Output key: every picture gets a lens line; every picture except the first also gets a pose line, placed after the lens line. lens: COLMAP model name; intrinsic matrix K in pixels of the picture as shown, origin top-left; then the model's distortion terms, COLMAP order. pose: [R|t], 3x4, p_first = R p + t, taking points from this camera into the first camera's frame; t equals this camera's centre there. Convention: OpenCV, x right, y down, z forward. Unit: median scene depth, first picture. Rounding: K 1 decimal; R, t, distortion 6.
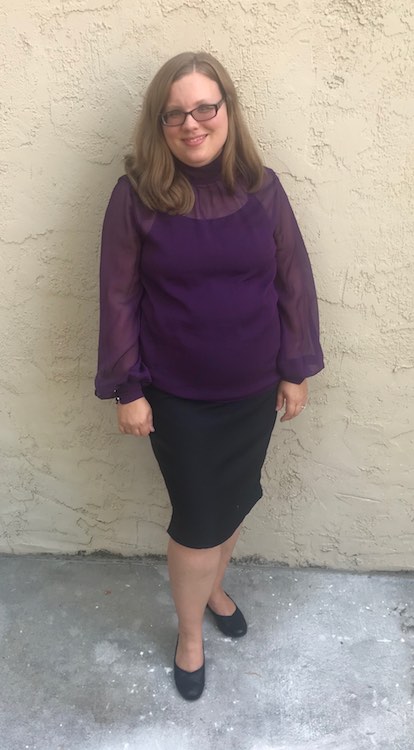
lens RADIAL K [[668.6, 0, 186.7], [0, 668.6, 389.1], [0, 0, 1]] dist [0.004587, -0.019934]
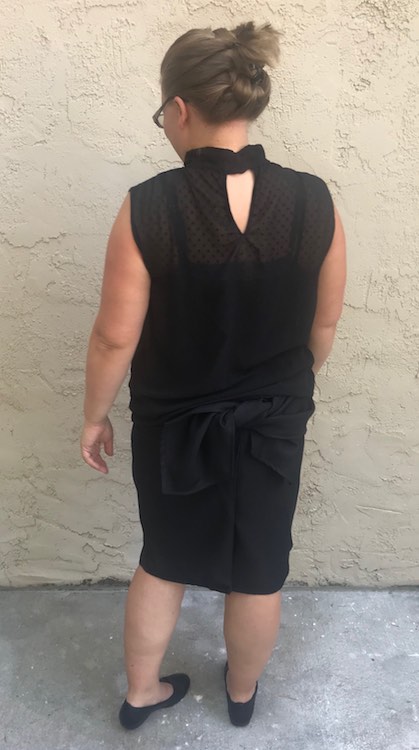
lens RADIAL K [[722.9, 0, 207.4], [0, 722.9, 392.1], [0, 0, 1]] dist [0.022073, -0.078780]
pose [[0.994940, -0.020089, 0.098442, -0.104158], [0.023335, 0.999217, -0.031938, 0.022808], [-0.097724, 0.034074, 0.994630, -0.027251]]
